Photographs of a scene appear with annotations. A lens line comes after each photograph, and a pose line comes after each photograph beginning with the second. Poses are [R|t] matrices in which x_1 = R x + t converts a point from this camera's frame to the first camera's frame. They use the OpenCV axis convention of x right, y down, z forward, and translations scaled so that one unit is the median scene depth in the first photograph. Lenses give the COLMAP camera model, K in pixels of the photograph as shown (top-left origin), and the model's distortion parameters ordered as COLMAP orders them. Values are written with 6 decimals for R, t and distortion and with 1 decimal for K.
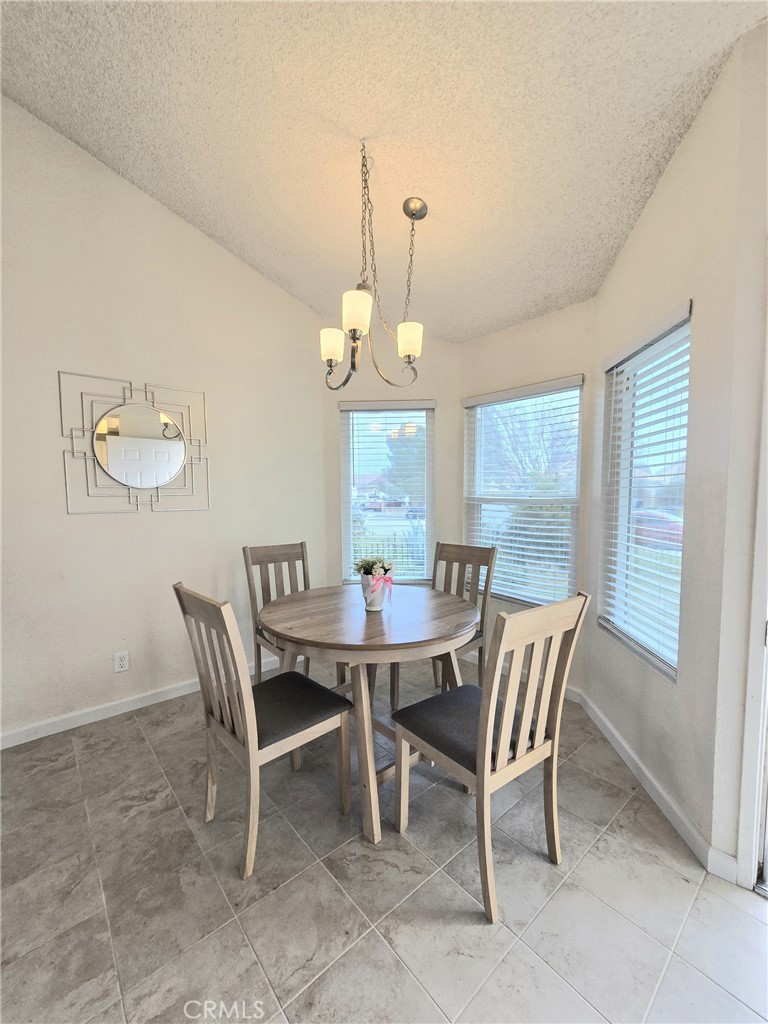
lens RADIAL K [[421.9, 0, 382.1], [0, 421.9, 516.4], [0, 0, 1]] dist [0.003346, 0.000677]
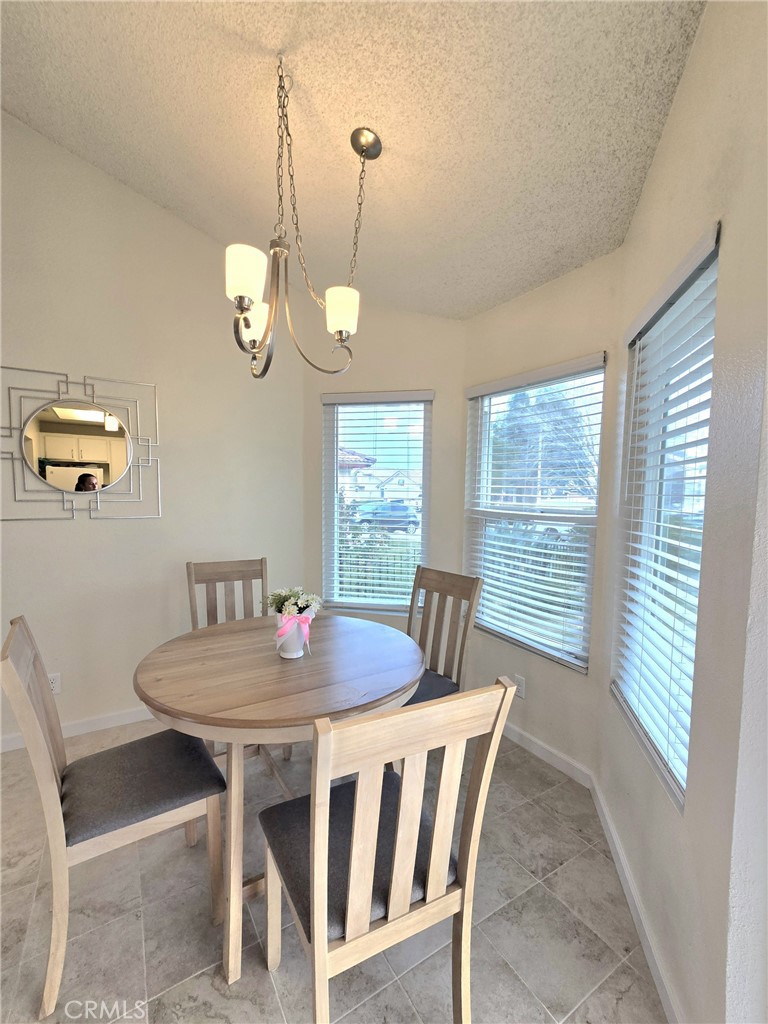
lens RADIAL K [[443.6, 0, 385.7], [0, 443.6, 516.9], [0, 0, 1]] dist [0.001139, 0.001932]
pose [[0.987972, 0.027489, -0.152170, 0.256535], [-0.027048, 0.999622, 0.004974, -0.044399], [0.152249, -0.000798, 0.988342, 0.193729]]
